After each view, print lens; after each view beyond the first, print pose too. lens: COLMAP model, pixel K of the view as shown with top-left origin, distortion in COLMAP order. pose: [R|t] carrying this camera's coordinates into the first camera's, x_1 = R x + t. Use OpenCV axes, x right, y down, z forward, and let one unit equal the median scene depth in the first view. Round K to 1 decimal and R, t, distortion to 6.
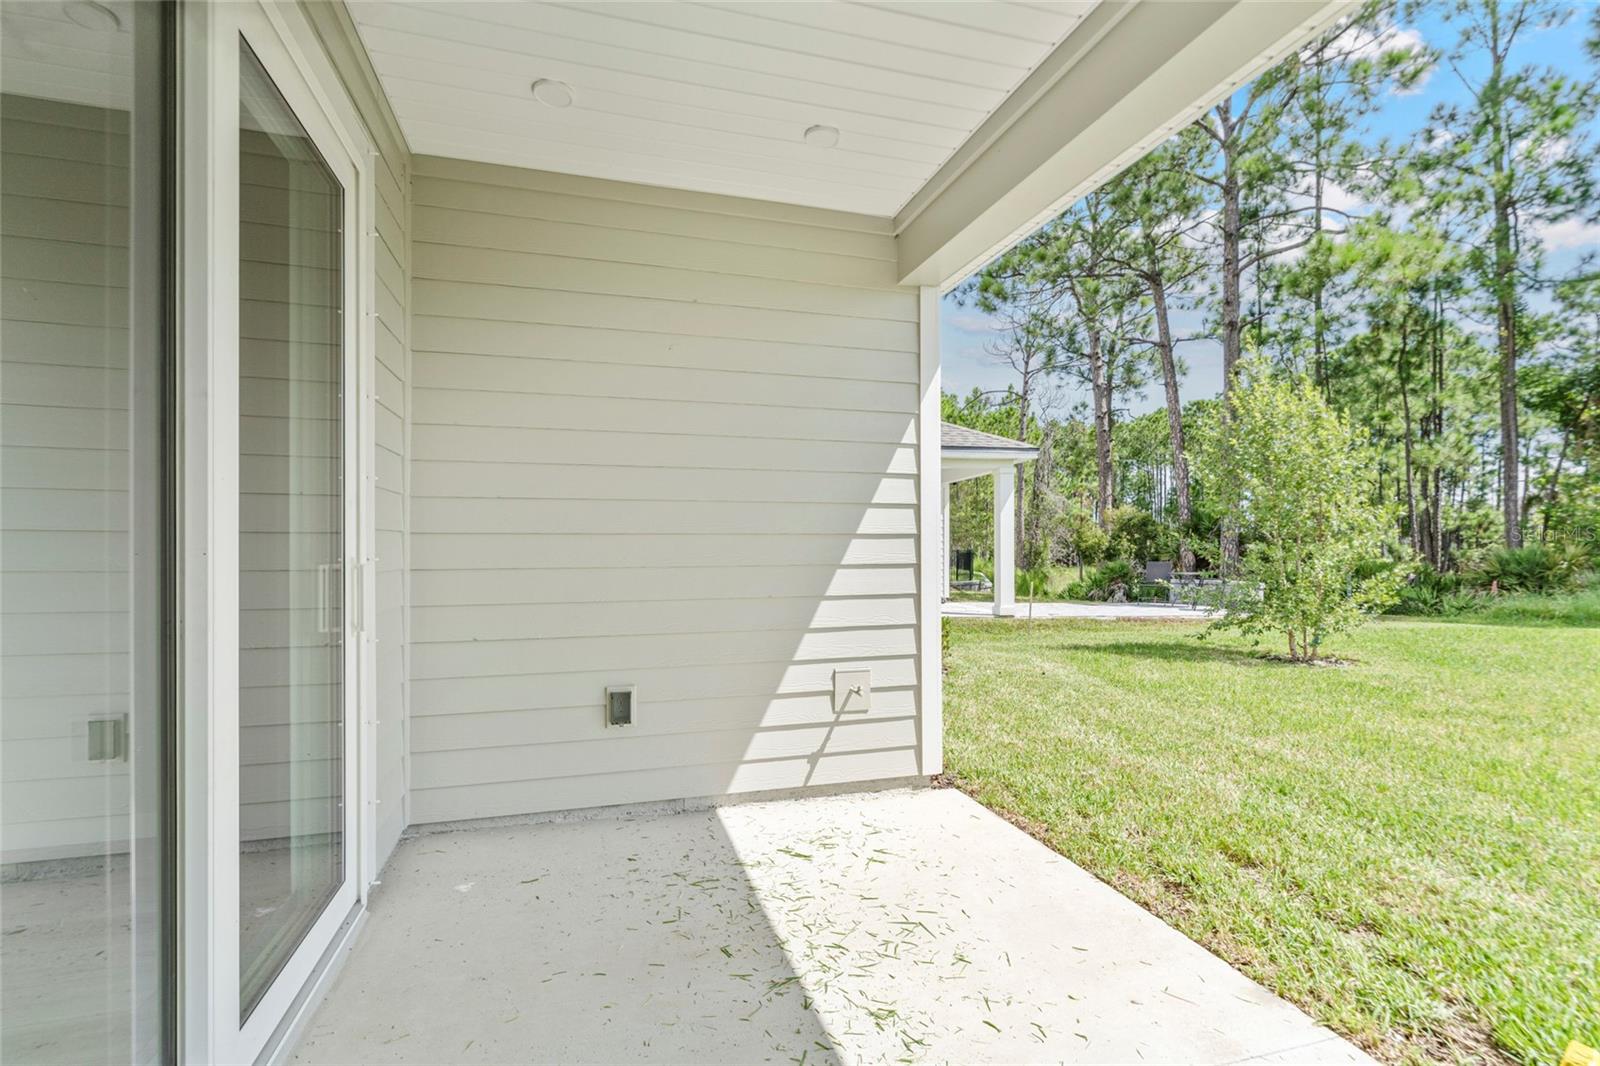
lens RADIAL K [[712.2, 0, 793.9], [0, 712.2, 534.5], [0, 0, 1]] dist [-0.000635, -0.000235]
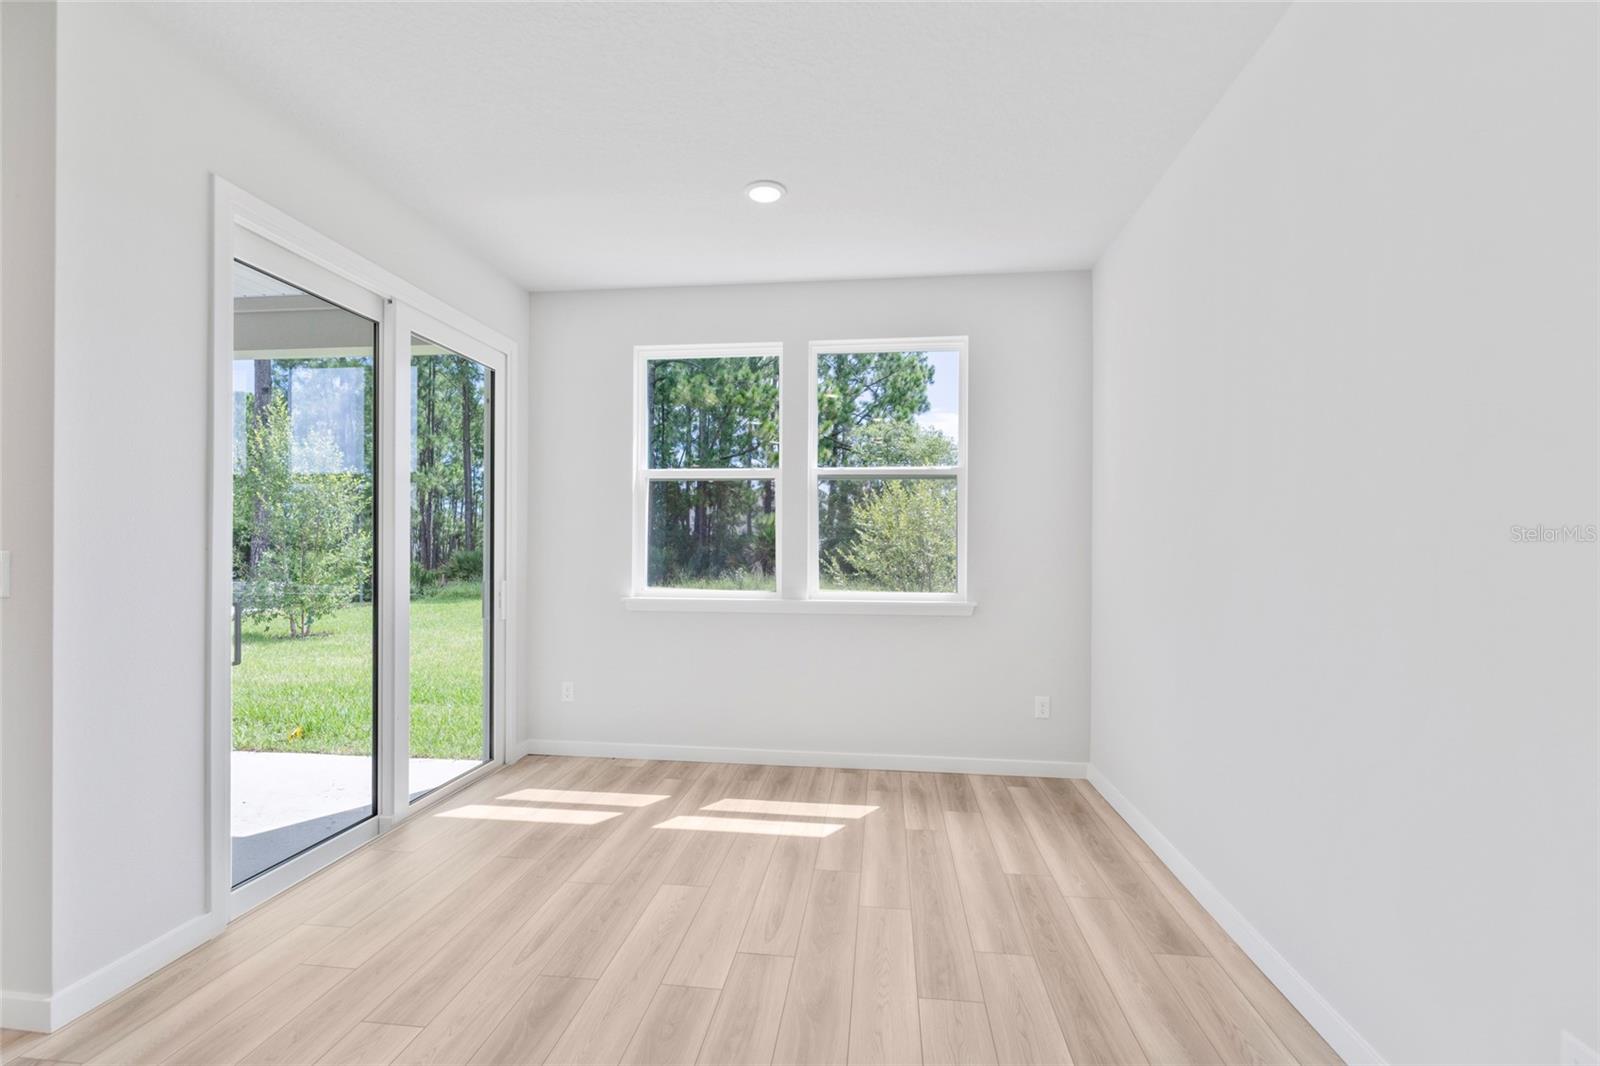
lens RADIAL K [[732.9, 0, 800.0], [0, 732.9, 533.0], [0, 0, 1]] dist [0.000700, 0.000100]
pose [[0.390516, 0.007016, 0.920569, -0.231239], [-0.002603, 0.999975, -0.006517, -0.021449], [-0.920592, 0.000149, 0.390525, -0.462679]]
